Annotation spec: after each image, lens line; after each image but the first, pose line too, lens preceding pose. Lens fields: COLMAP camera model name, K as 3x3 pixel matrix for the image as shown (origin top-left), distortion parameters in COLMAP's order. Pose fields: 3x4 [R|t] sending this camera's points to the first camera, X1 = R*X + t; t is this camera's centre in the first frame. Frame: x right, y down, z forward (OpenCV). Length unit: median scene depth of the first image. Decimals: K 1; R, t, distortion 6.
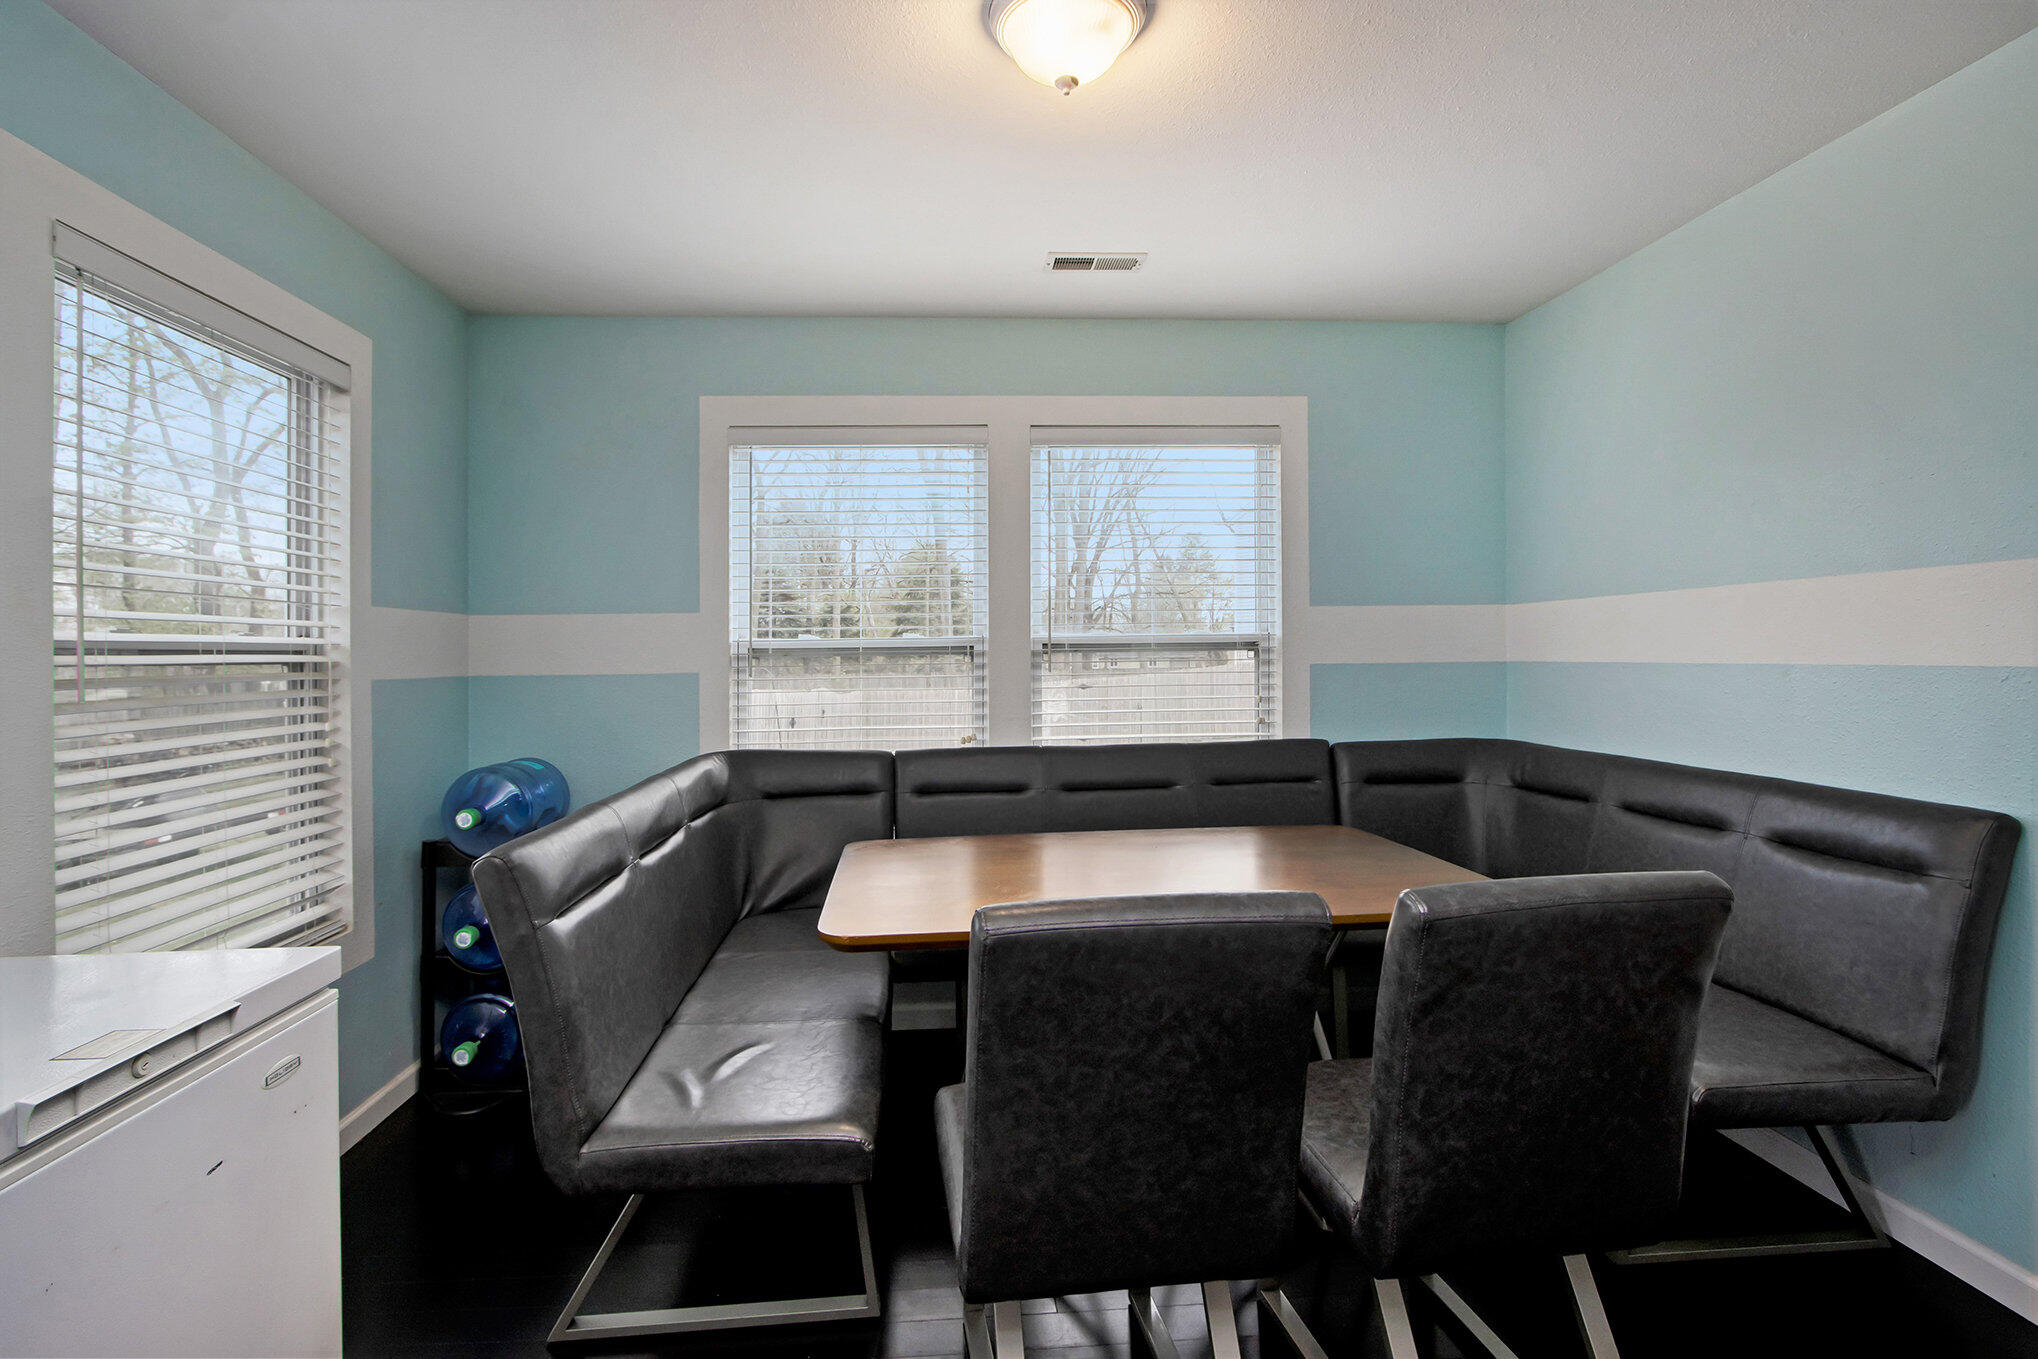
lens RADIAL K [[968.7, 0, 1002.0], [0, 968.7, 654.5], [0, 0, 1]] dist [-0.024905, 0.000195]
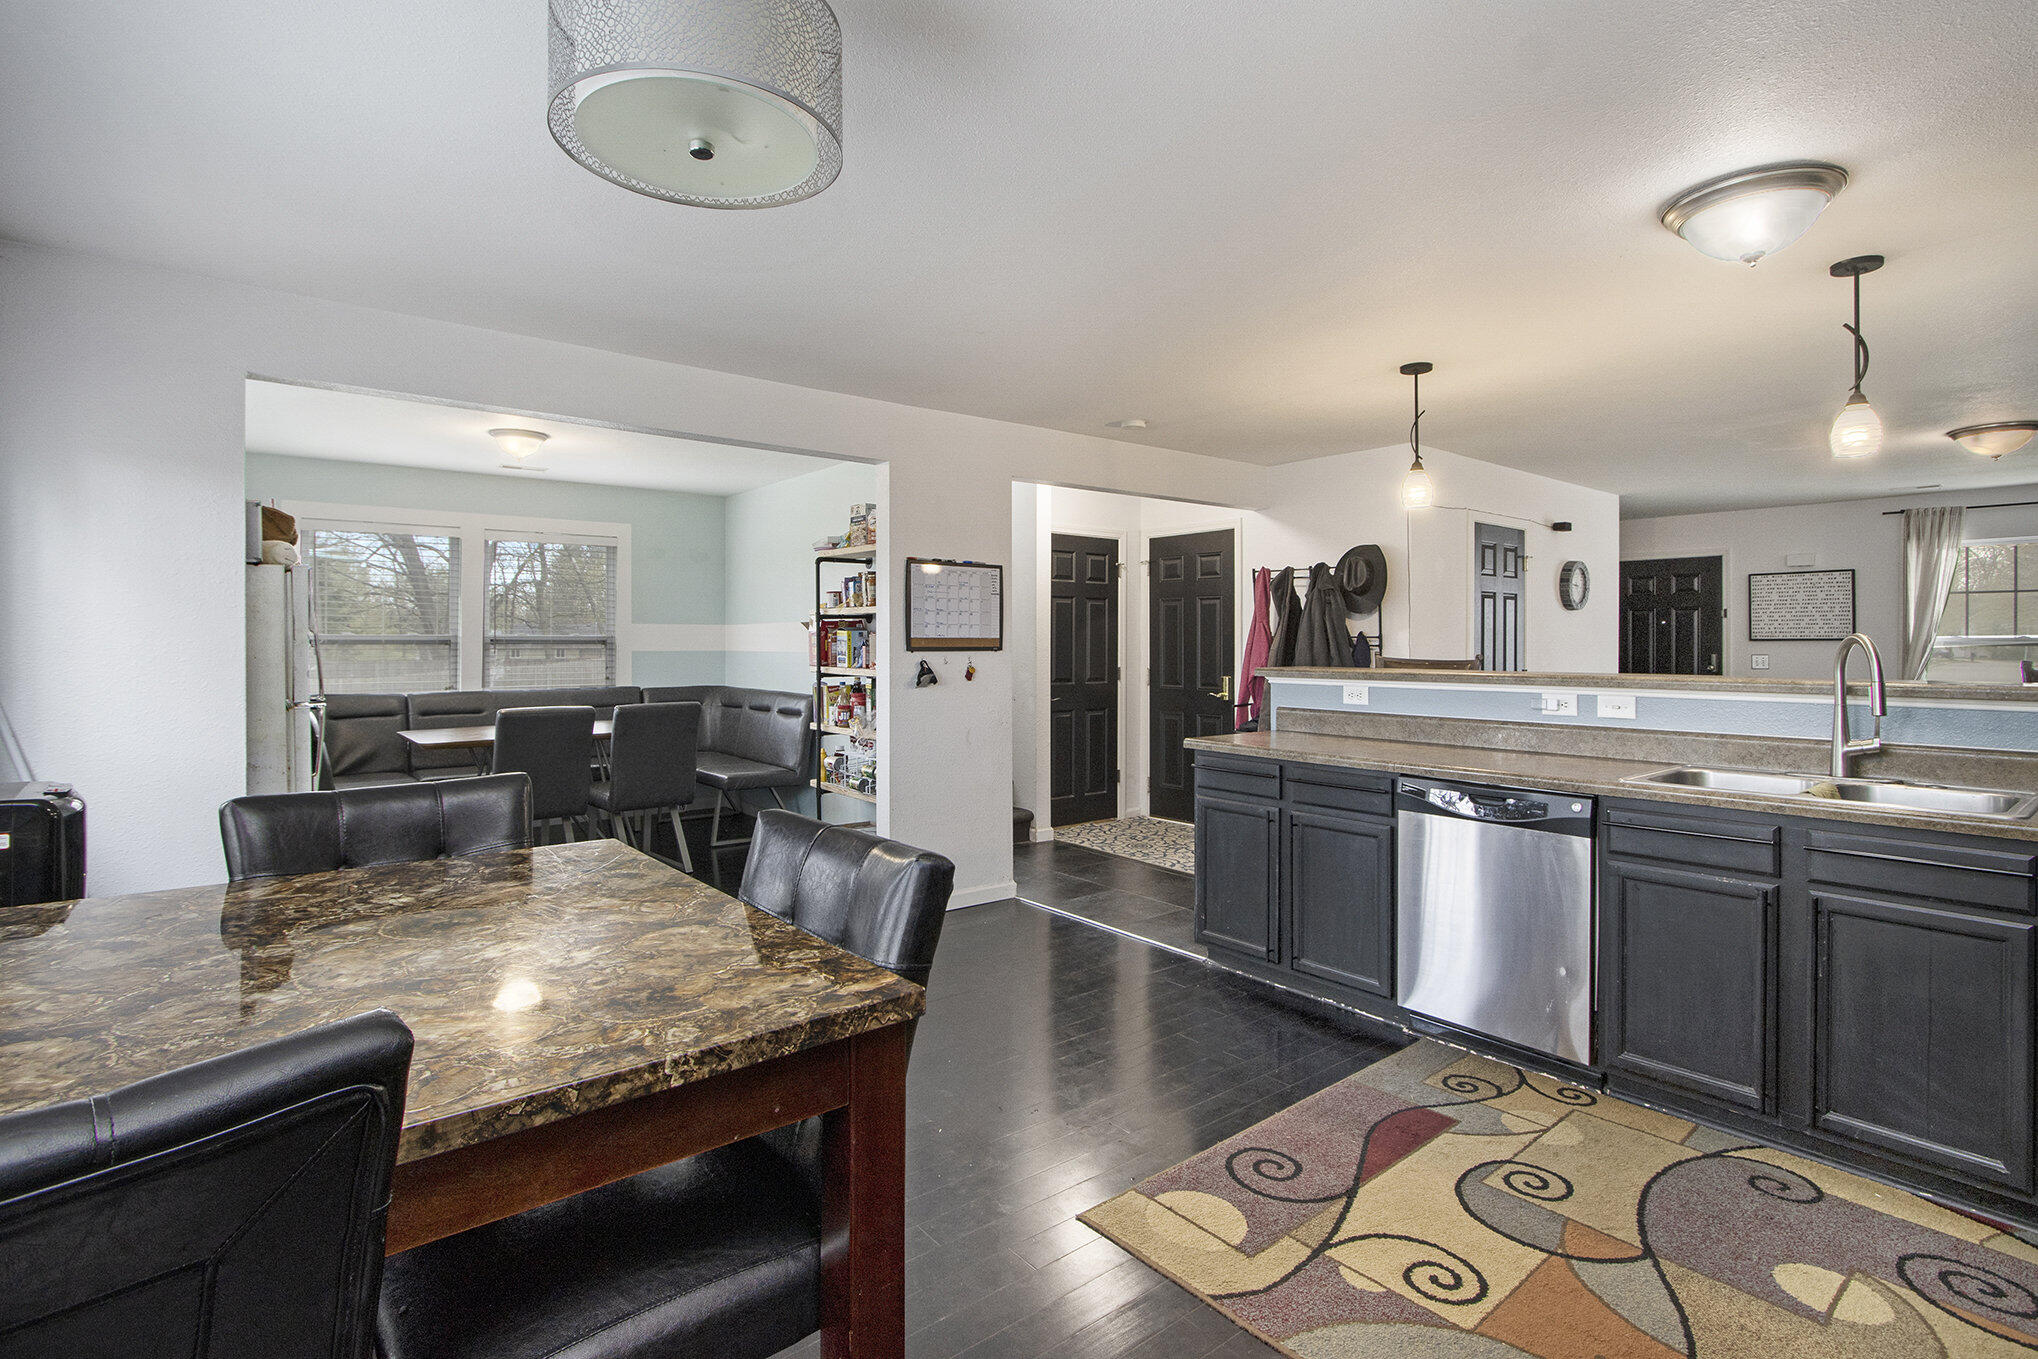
lens RADIAL K [[1052.7, 0, 1035.7], [0, 1052.7, 633.7], [0, 0, 1]] dist [0.015156, 0.000553]
pose [[0.837787, 0.020288, 0.545620, -0.184131], [-0.014889, 0.999787, -0.014313, -0.008041], [-0.545794, 0.003867, 0.837910, -1.254259]]
